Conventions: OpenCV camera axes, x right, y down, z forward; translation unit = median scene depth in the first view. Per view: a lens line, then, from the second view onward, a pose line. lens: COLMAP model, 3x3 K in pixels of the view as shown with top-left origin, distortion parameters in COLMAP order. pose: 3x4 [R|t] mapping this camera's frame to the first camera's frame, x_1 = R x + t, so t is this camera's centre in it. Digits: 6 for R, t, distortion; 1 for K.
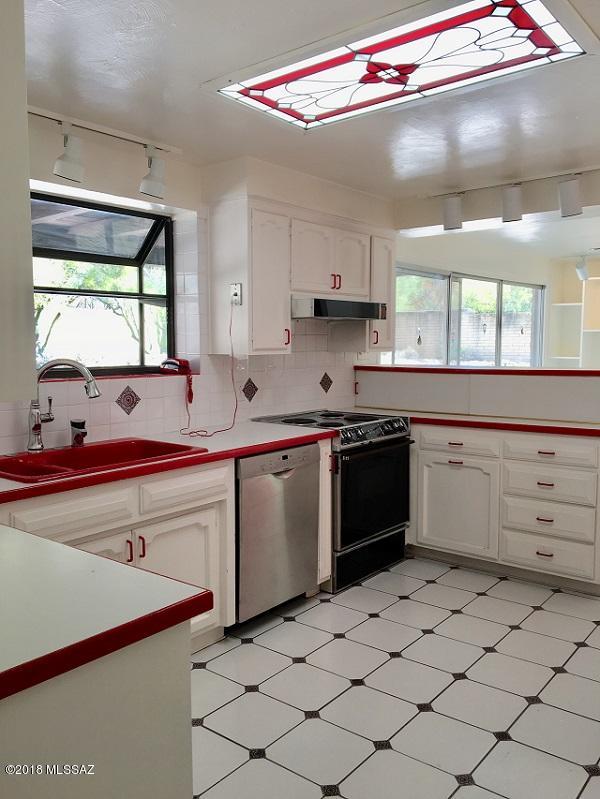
lens RADIAL K [[670.1, 0, 298.7], [0, 670.1, 399.9], [0, 0, 1]] dist [0.005421, 0.004686]
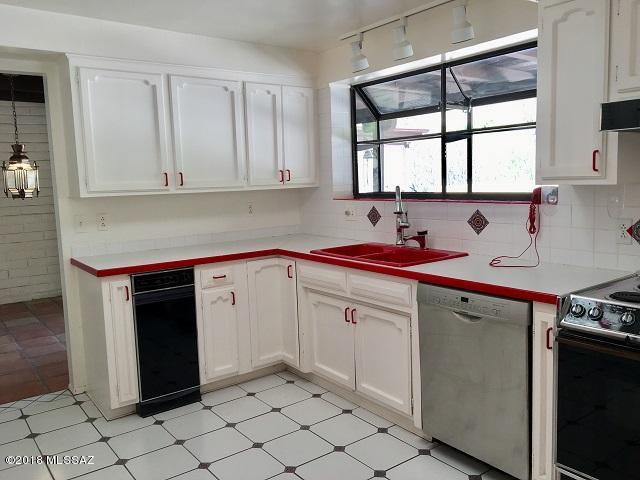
lens RADIAL K [[536.8, 0, 319.3], [0, 536.8, 239.5], [0, 0, 1]] dist [0.005421, 0.004686]
pose [[-0.248994, 0.120996, -0.960917, 0.763039], [-0.053817, 0.988904, 0.138465, -0.089649], [0.967009, 0.086191, -0.239720, 1.027088]]
